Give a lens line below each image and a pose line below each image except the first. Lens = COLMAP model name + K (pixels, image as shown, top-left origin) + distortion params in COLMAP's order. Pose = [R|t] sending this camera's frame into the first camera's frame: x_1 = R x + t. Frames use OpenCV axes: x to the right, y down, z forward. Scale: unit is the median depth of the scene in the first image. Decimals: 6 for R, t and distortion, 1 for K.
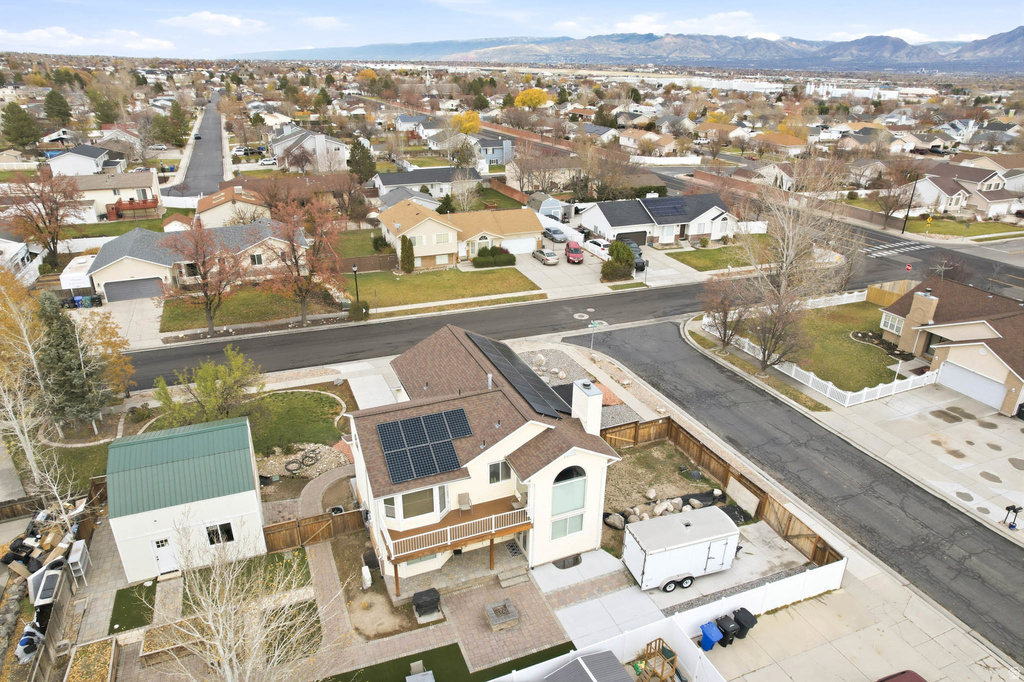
lens RADIAL K [[662.1, 0, 511.4], [0, 662.1, 325.2], [0, 0, 1]] dist [-0.078103, 0.065233]
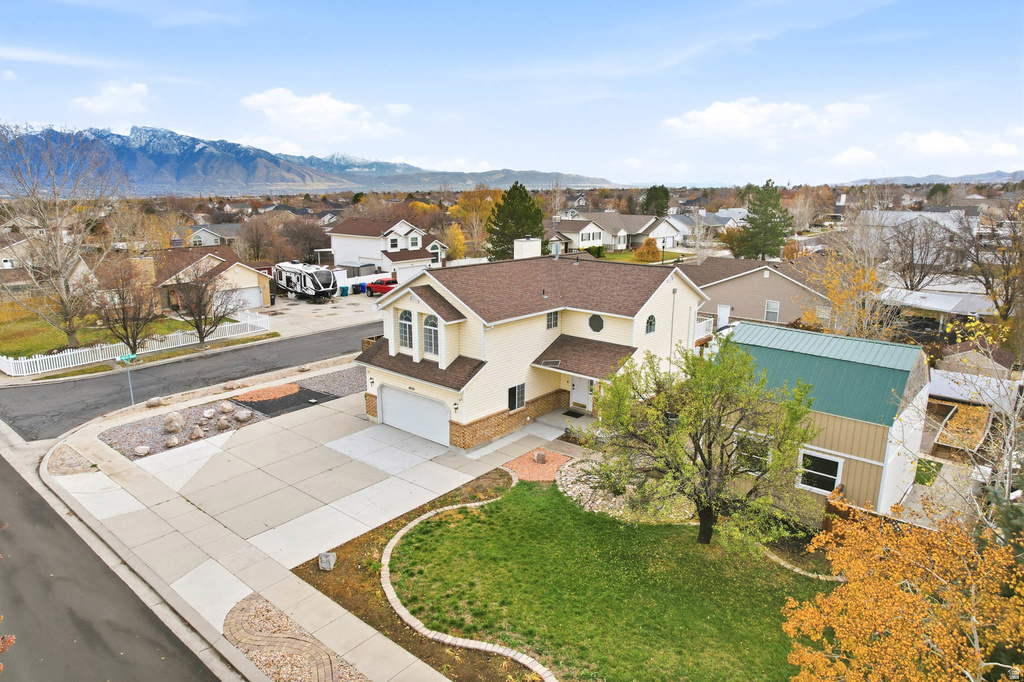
lens RADIAL K [[662.1, 0, 511.4], [0, 662.1, 325.2], [0, 0, 1]] dist [-0.078103, 0.065233]
pose [[-0.442961, -0.193062, 0.875507, -0.512563], [0.333788, 0.870822, 0.360908, -0.116906], [-0.832088, 0.452102, -0.321298, 0.783311]]
